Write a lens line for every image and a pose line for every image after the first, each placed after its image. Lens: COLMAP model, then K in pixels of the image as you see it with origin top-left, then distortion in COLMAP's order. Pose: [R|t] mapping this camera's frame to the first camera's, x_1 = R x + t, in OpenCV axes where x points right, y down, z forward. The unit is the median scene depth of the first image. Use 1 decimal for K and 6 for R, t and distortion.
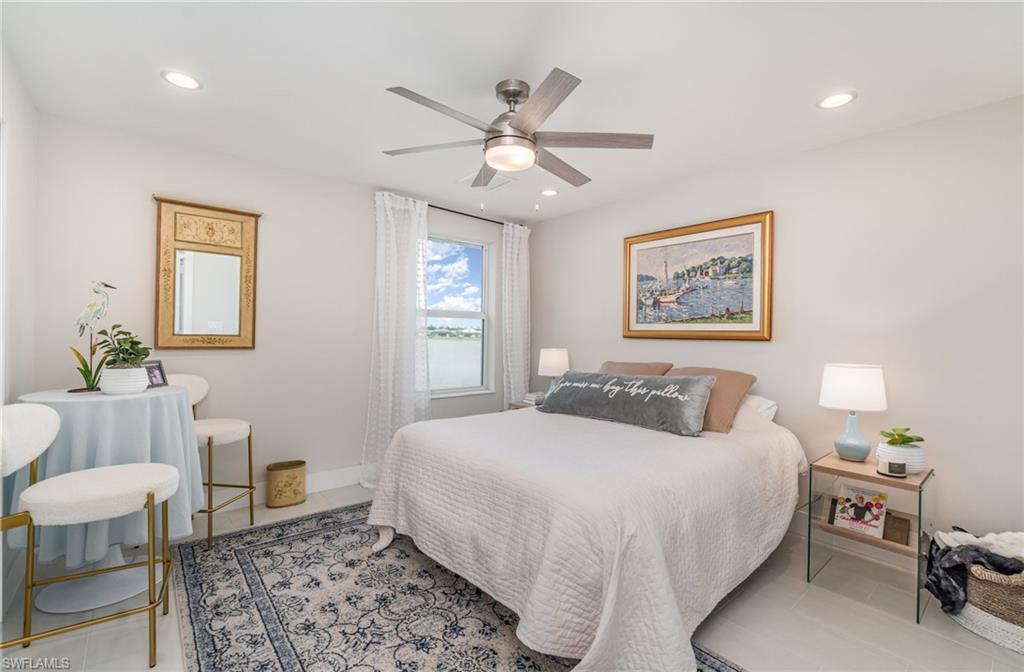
lens RADIAL K [[444.2, 0, 513.5], [0, 444.2, 333.3], [0, 0, 1]] dist [-0.005200, 0.001166]
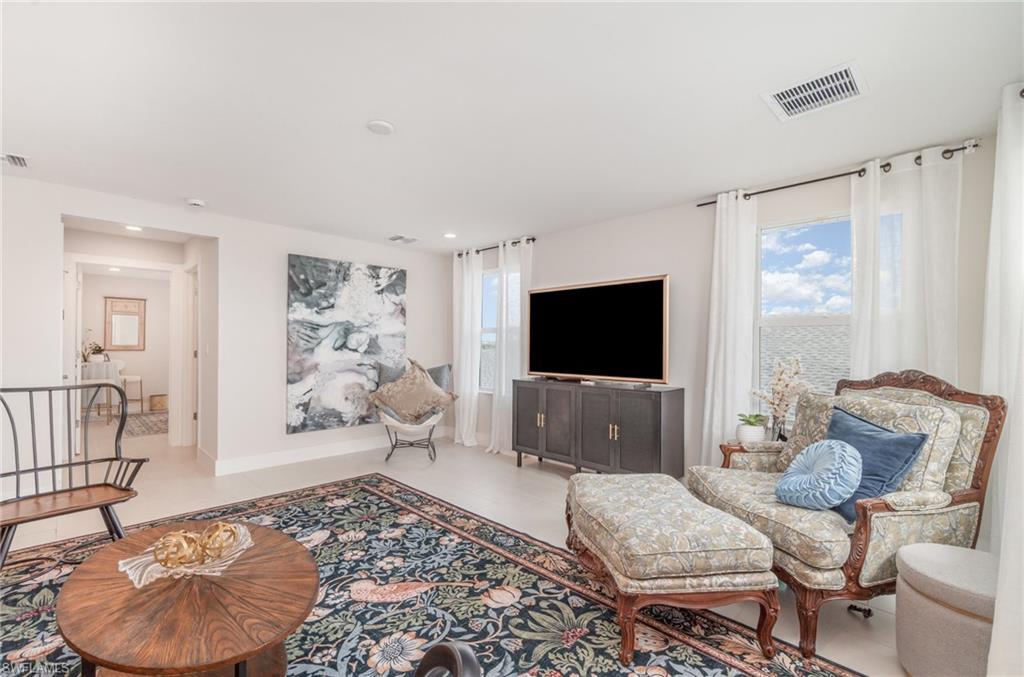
lens RADIAL K [[444.2, 0, 512.2], [0, 444.2, 343.0], [0, 0, 1]] dist [-0.005200, 0.001166]
pose [[0.995943, -0.010469, 0.089370, 1.468821], [0.011077, 0.999919, -0.006319, 0.031693], [-0.089297, 0.007283, 0.995978, -1.964531]]
